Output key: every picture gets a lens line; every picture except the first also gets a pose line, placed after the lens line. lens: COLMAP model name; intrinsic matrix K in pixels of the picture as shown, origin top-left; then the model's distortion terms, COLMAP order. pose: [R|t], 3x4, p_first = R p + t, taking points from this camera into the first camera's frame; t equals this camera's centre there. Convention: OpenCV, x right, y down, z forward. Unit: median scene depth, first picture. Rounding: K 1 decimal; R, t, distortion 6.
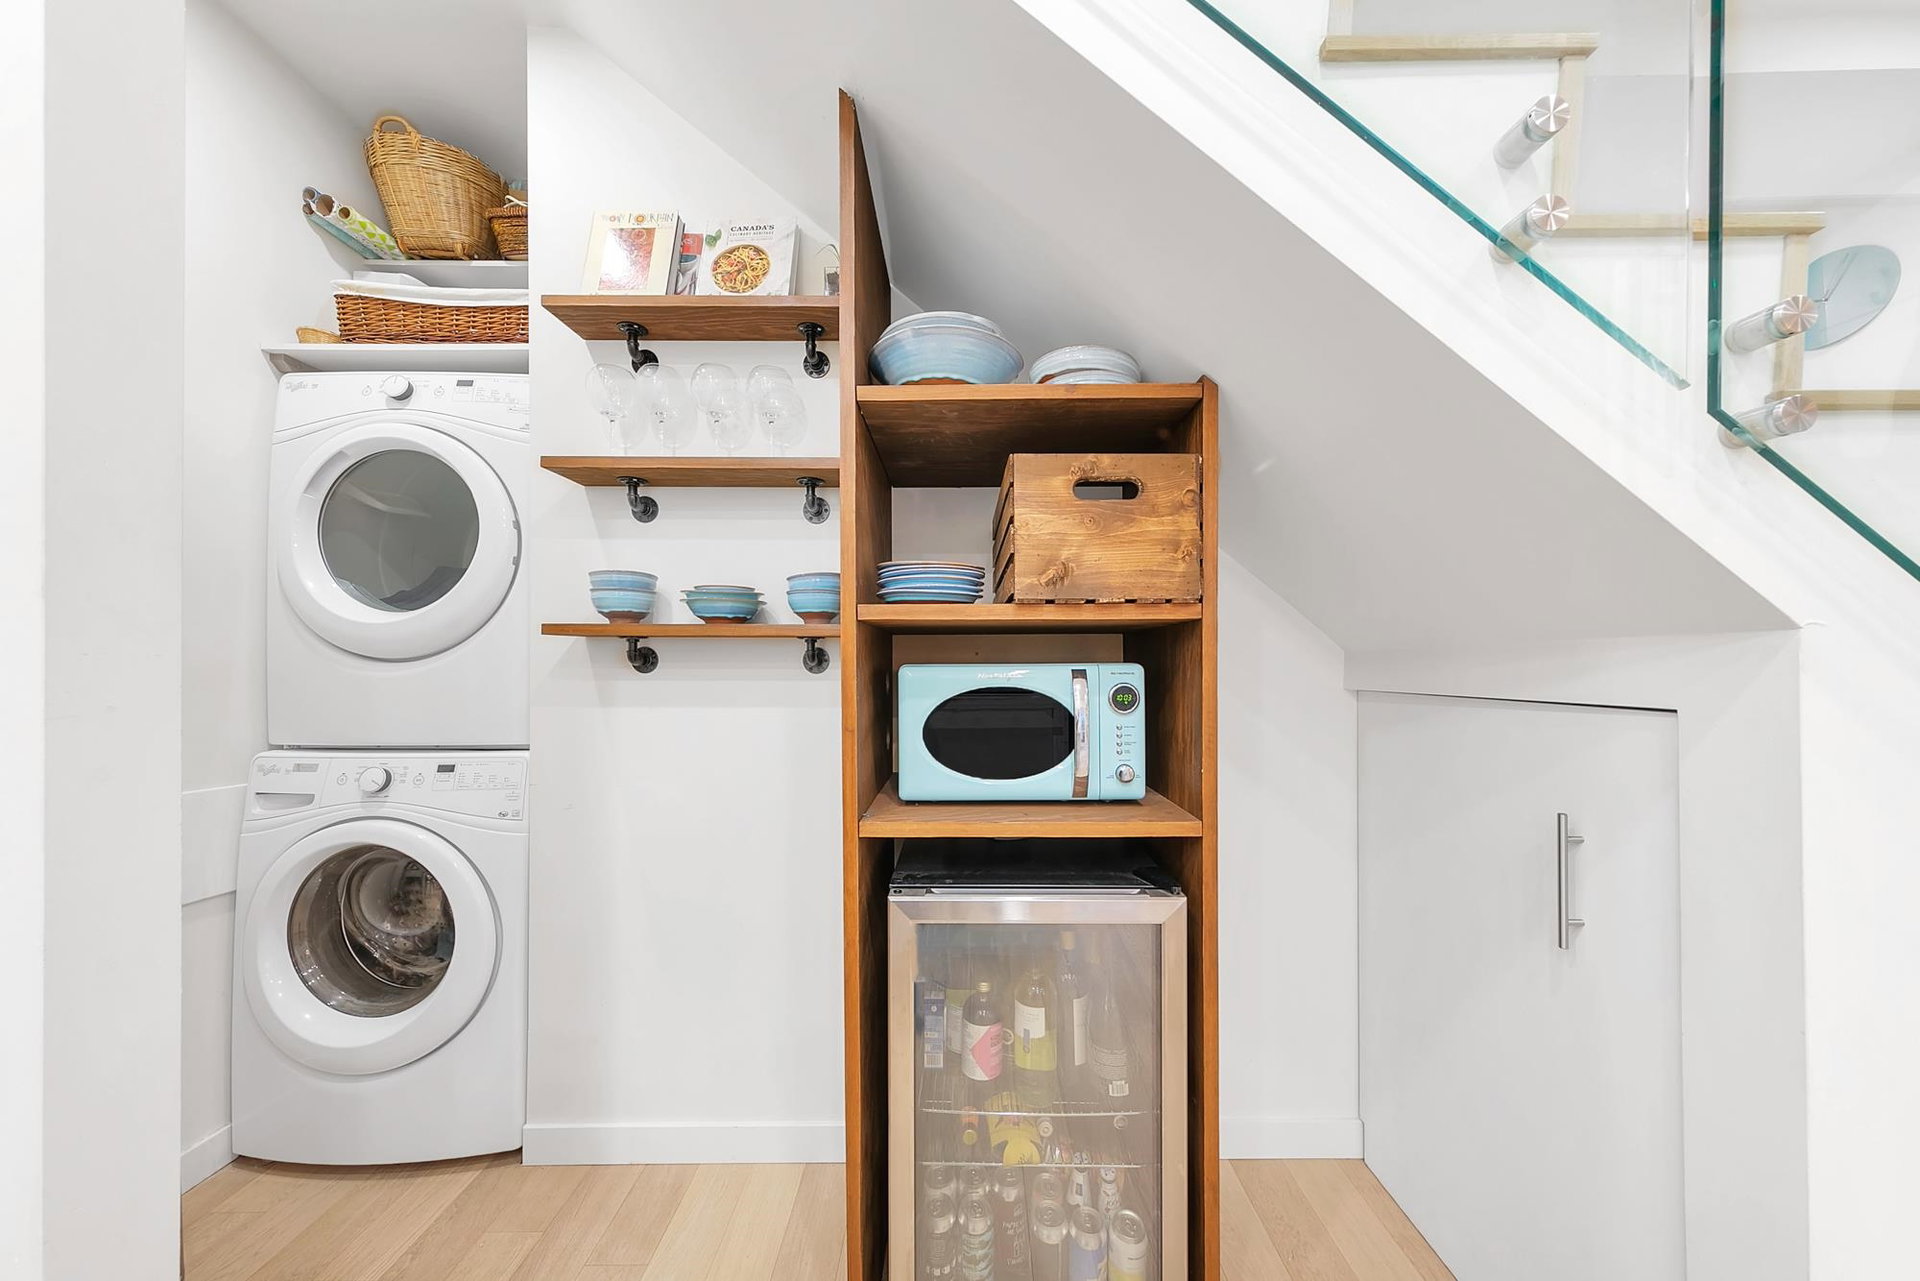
lens RADIAL K [[617.2, 0, 964.1], [0, 617.2, 659.8], [0, 0, 1]] dist [0.002482, 0.000017]
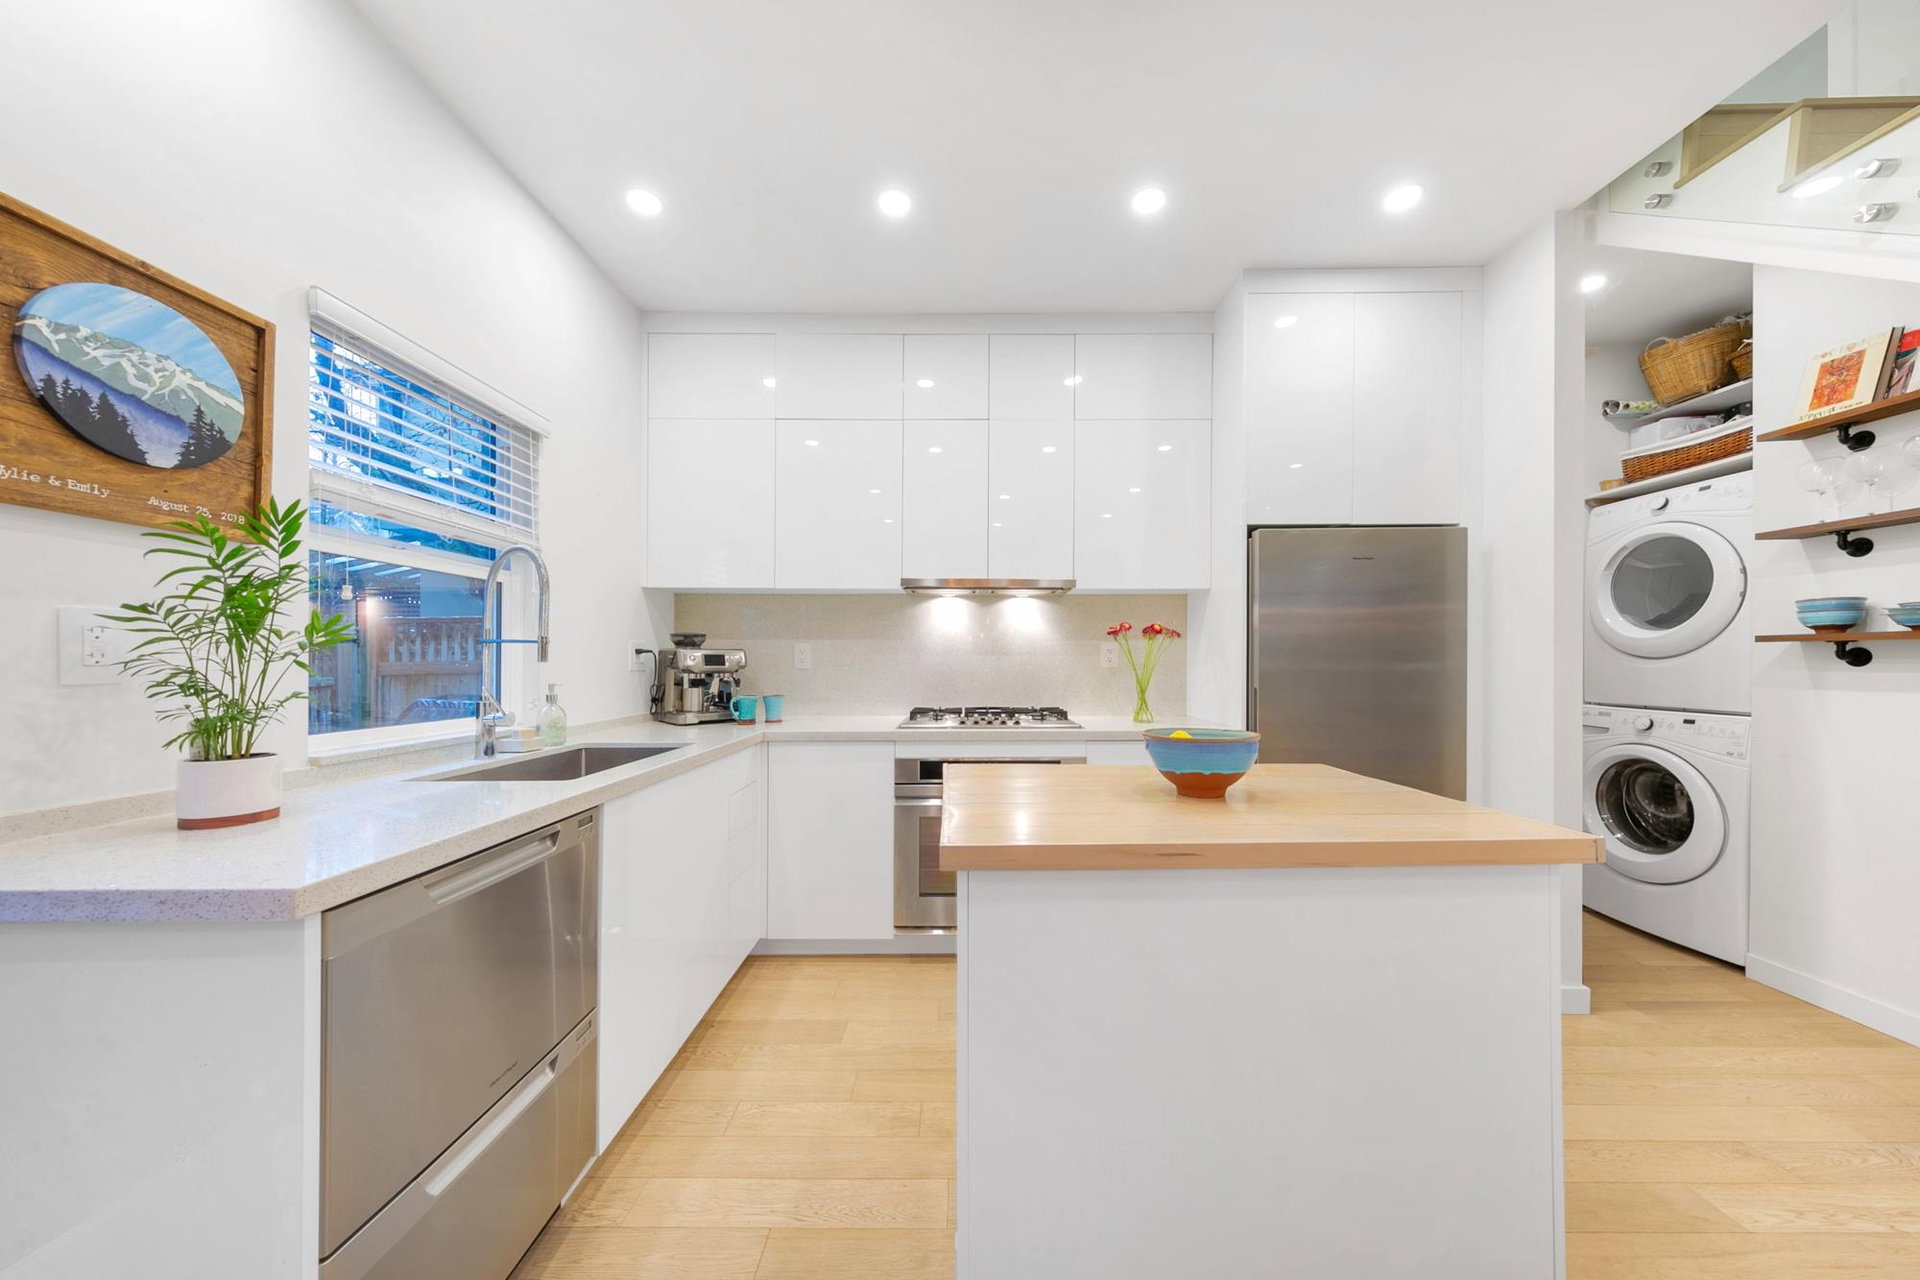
lens RADIAL K [[617.2, 0, 959.0], [0, 617.2, 665.6], [0, 0, 1]] dist [0.002482, 0.000017]
pose [[-0.018334, 0.008100, -0.999799, 0.938200], [0.004657, 0.999957, 0.008016, -0.002565], [0.999821, -0.004509, -0.018371, -1.016668]]
